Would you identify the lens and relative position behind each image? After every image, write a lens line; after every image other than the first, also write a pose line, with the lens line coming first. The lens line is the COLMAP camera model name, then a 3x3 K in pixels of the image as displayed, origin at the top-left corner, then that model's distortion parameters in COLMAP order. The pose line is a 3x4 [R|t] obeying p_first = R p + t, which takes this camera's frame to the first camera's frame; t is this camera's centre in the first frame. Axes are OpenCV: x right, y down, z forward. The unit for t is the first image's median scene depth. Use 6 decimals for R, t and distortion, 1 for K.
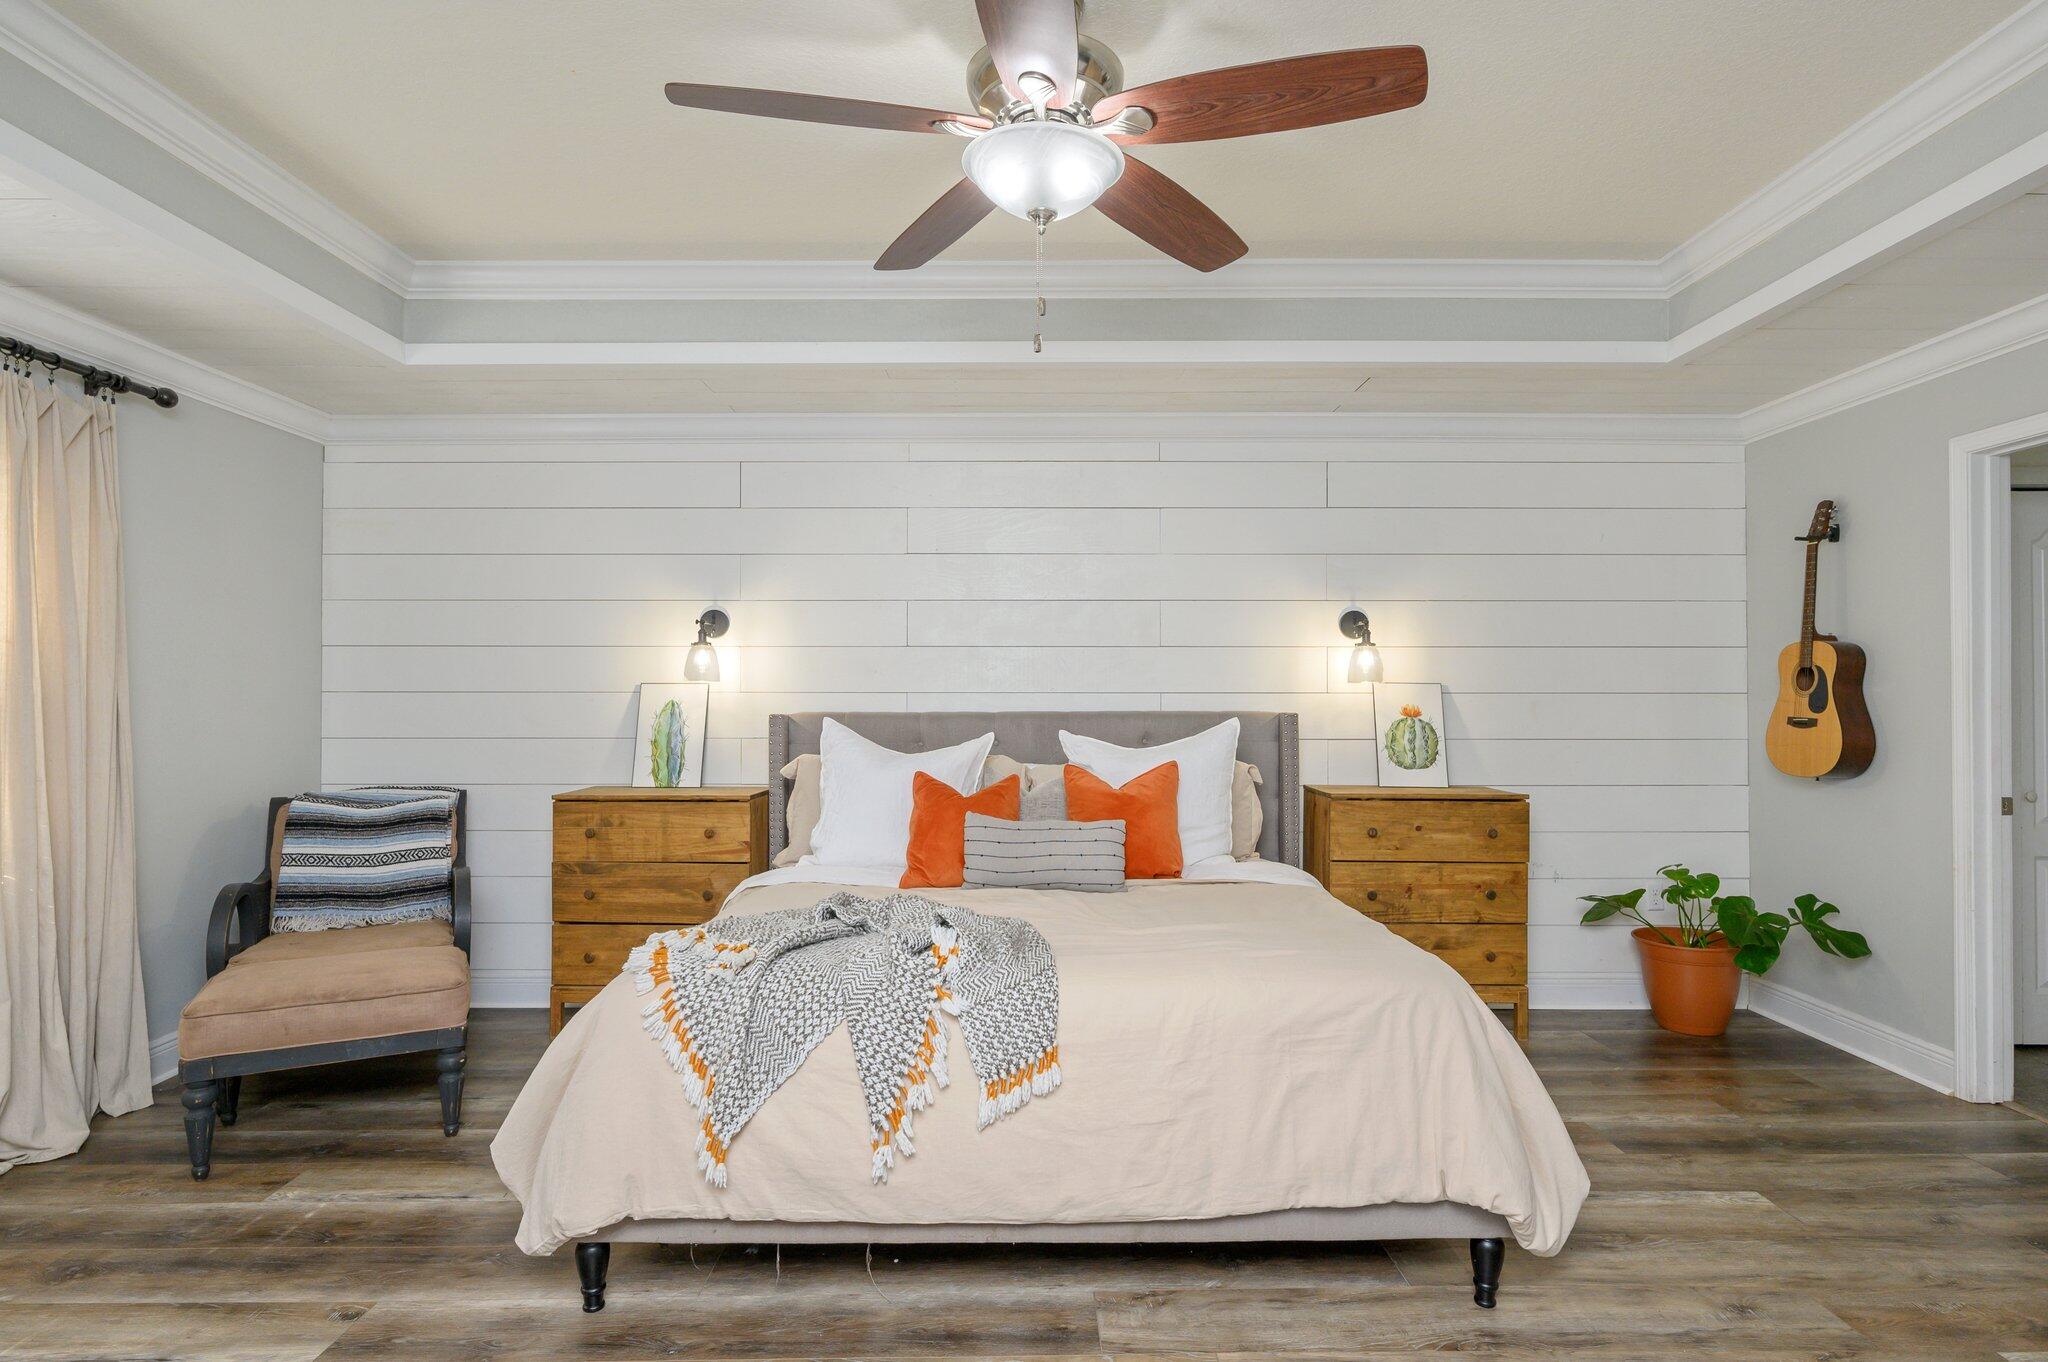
lens RADIAL K [[1090.5, 0, 1029.8], [0, 1090.5, 687.4], [0, 0, 1]] dist [0.001326, -0.000117]
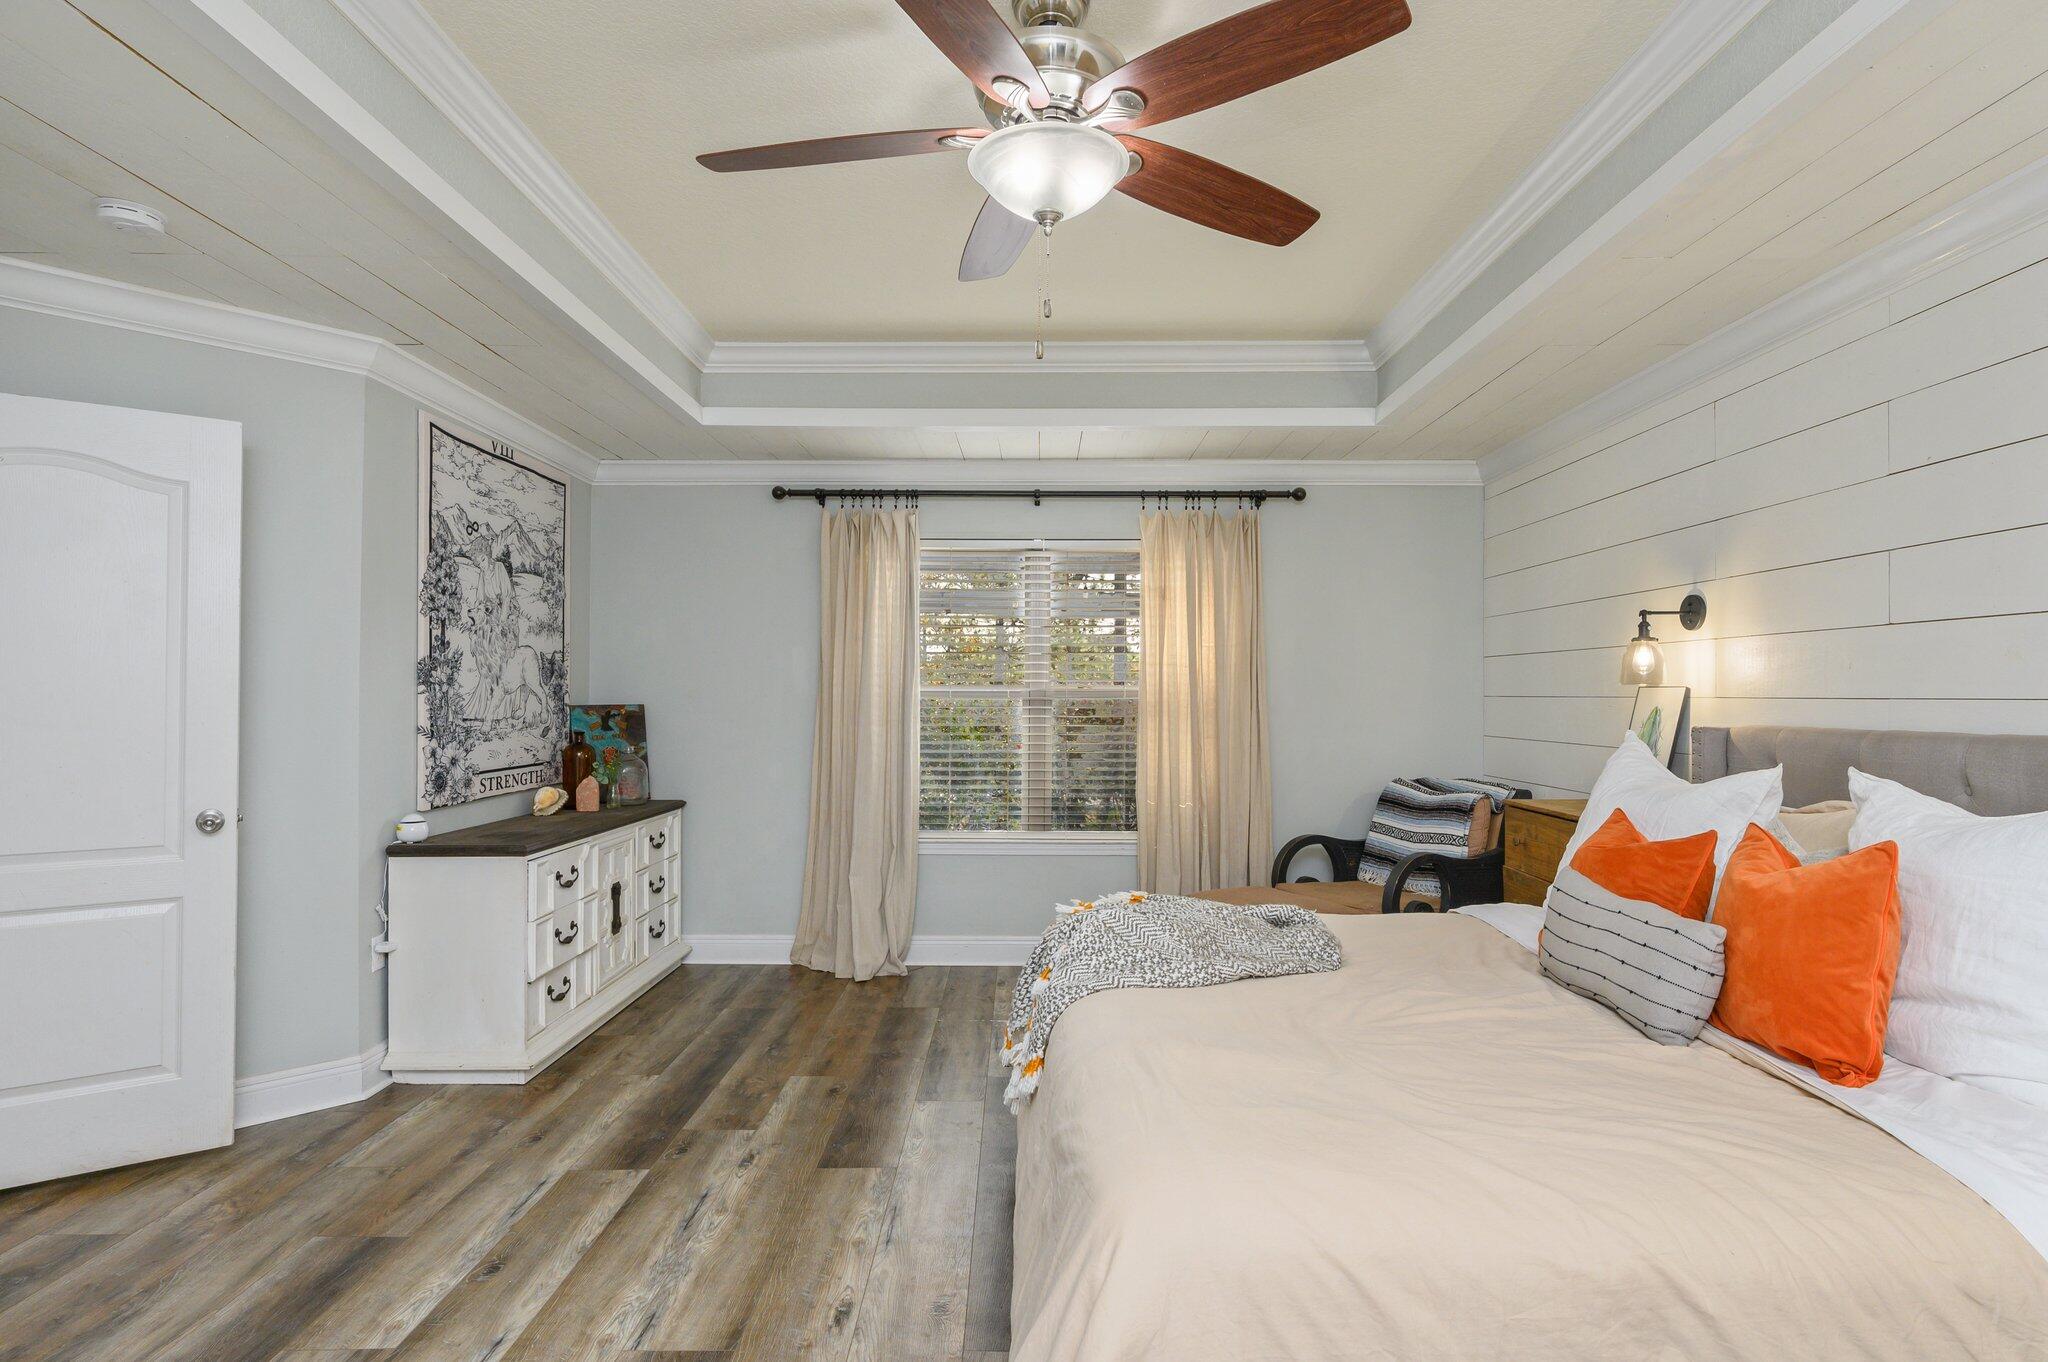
lens RADIAL K [[1083.3, 0, 1024.0], [0, 1083.3, 681.0], [0, 0, 1]] dist [0.000182, 0.000082]
pose [[-0.002545, -0.013358, -0.999908, 0.572518], [0.005743, 0.999894, -0.013372, 0.000469], [0.999980, -0.005776, -0.002468, 0.559414]]
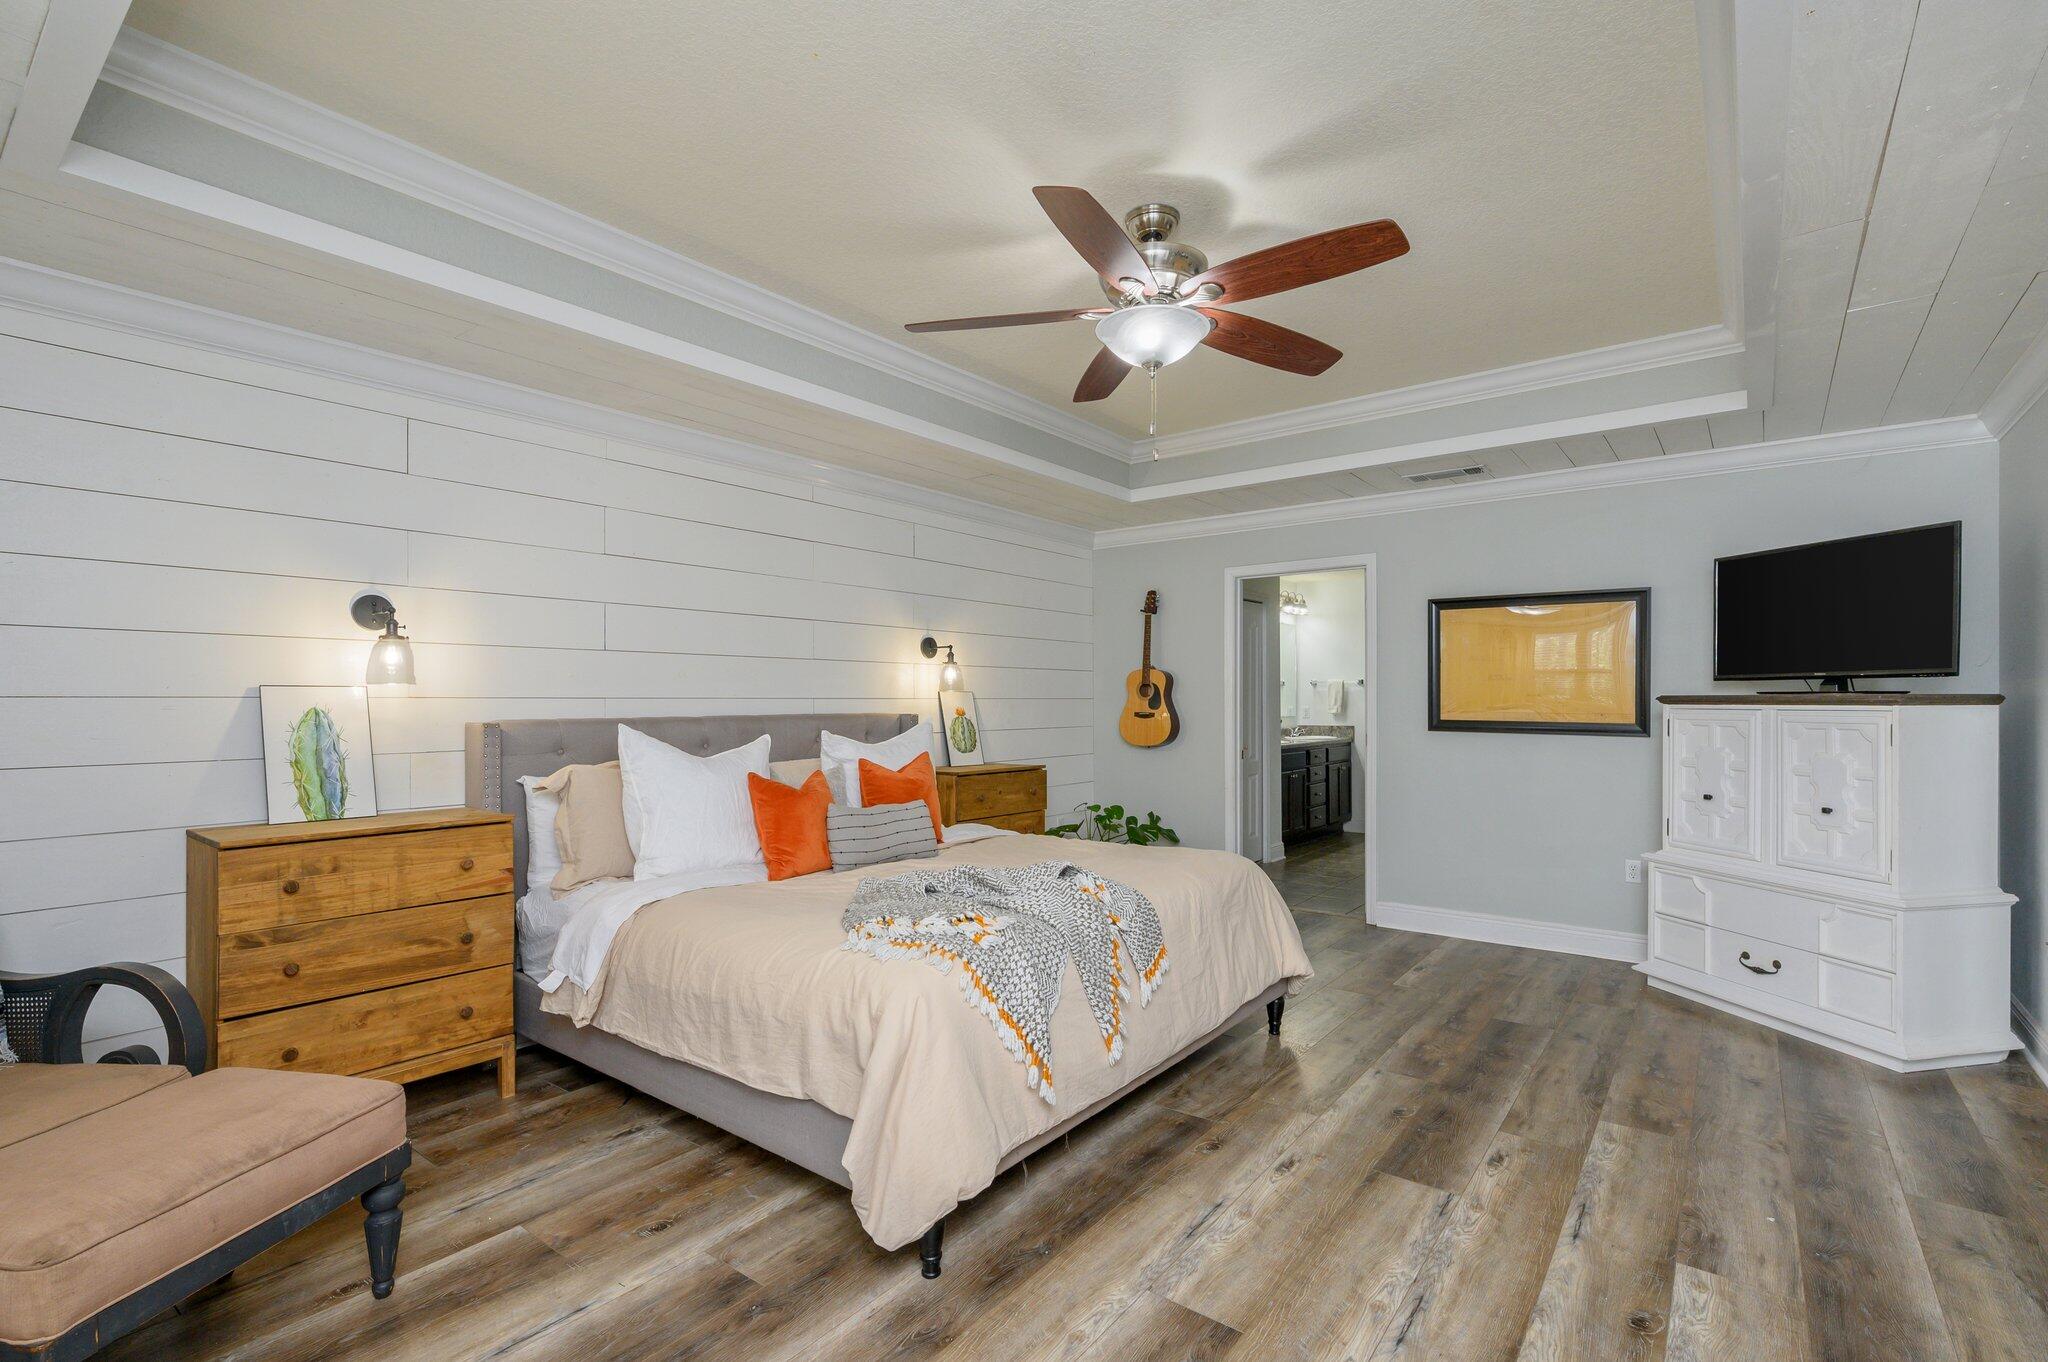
lens RADIAL K [[960.6, 0, 1016.6], [0, 960.6, 709.1], [0, 0, 1]] dist [-0.001318, -0.000154]
pose [[0.605446, -0.008395, 0.795842, -0.625024], [-0.001227, 0.999933, 0.011482, 0.004820], [-0.795885, -0.007928, 0.605396, 0.214377]]
